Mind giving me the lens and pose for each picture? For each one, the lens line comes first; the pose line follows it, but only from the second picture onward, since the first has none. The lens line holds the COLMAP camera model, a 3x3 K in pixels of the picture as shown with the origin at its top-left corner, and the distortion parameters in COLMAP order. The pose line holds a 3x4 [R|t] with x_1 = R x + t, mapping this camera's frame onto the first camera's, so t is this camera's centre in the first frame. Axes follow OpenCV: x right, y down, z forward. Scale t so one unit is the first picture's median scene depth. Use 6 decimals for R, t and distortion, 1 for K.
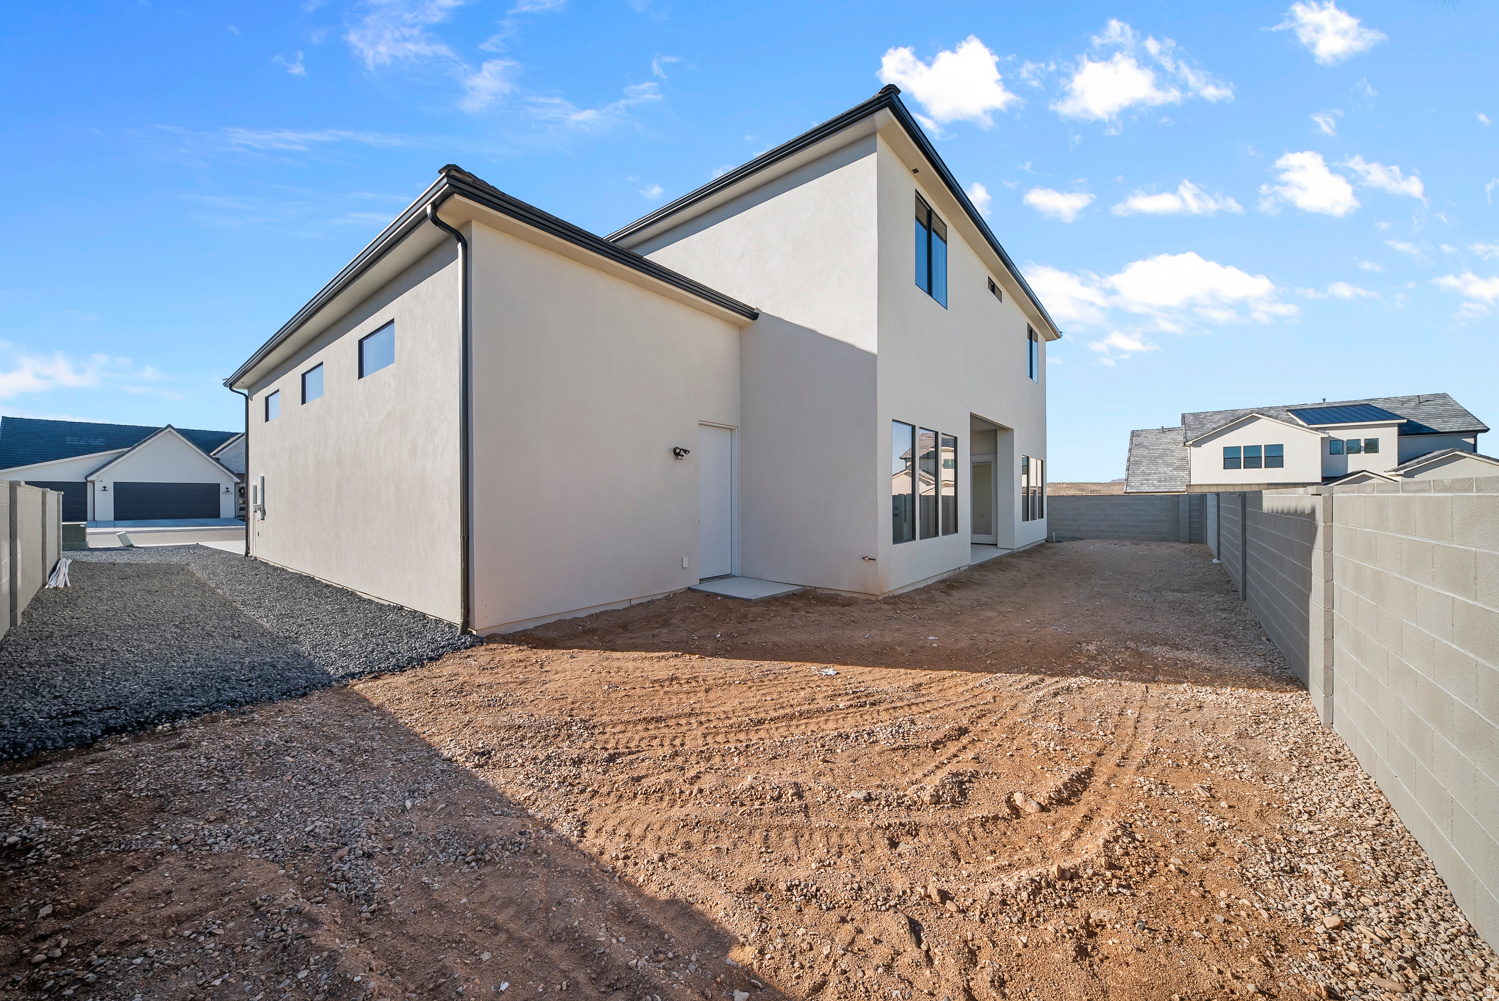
lens RADIAL K [[531.3, 0, 748.5], [0, 531.3, 504.3], [0, 0, 1]] dist [-0.008607, 0.000072]
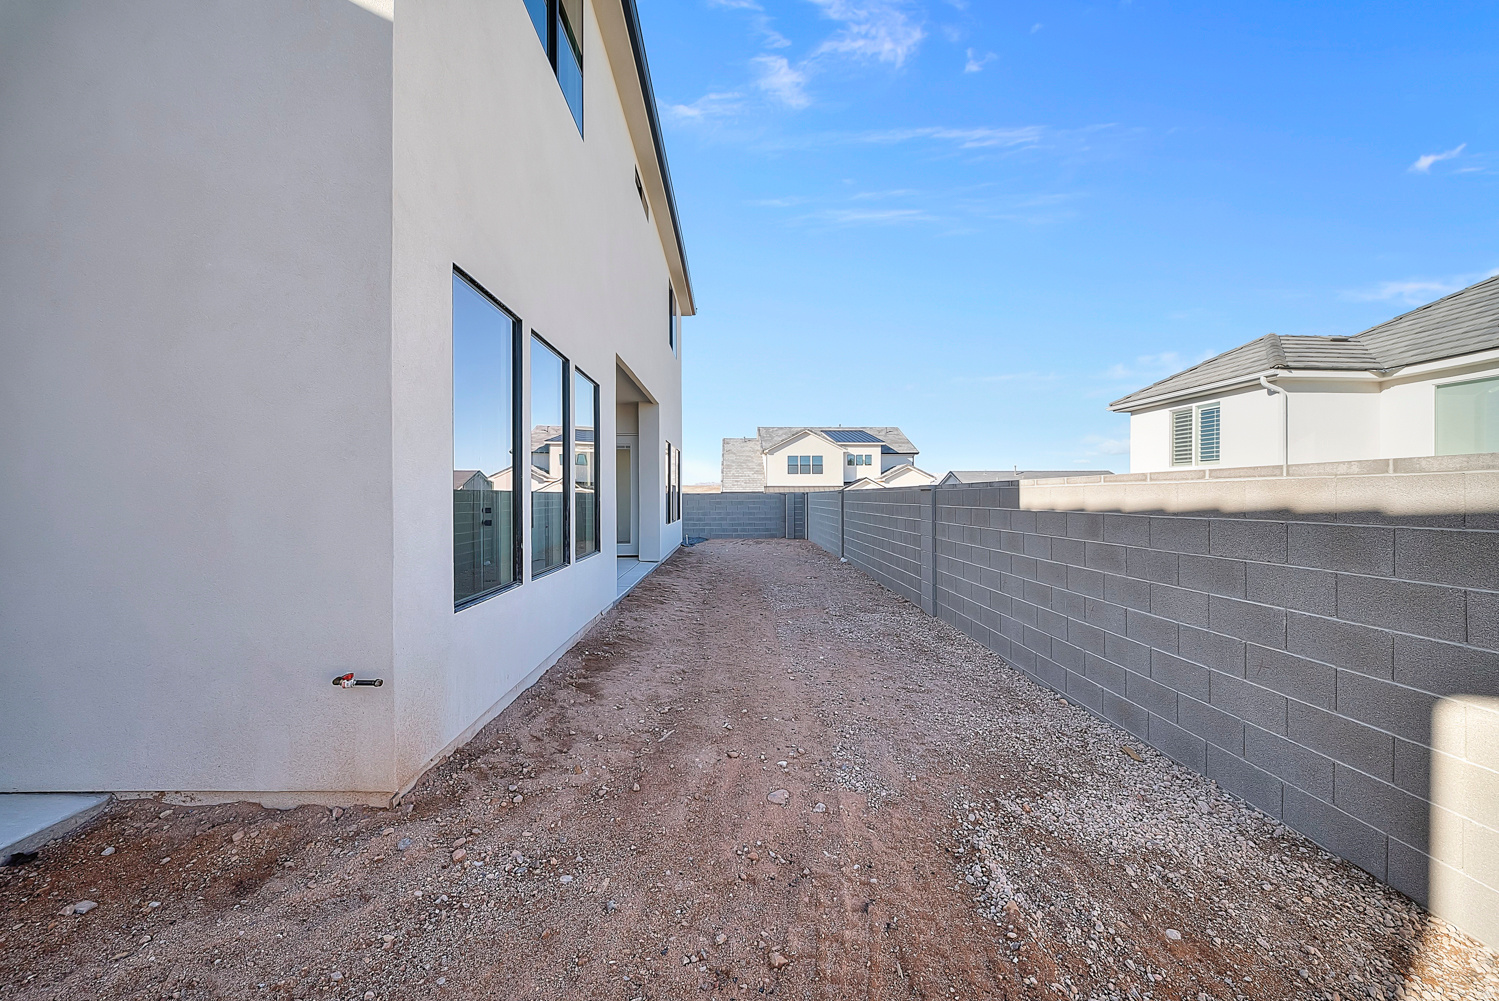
lens RADIAL K [[531.3, 0, 747.3], [0, 531.3, 496.7], [0, 0, 1]] dist [-0.008607, 0.000072]
pose [[0.766601, 0.004176, 0.642110, 0.059896], [0.004413, 0.999921, -0.011770, 0.000348], [-0.642109, 0.011857, 0.766522, 0.185190]]
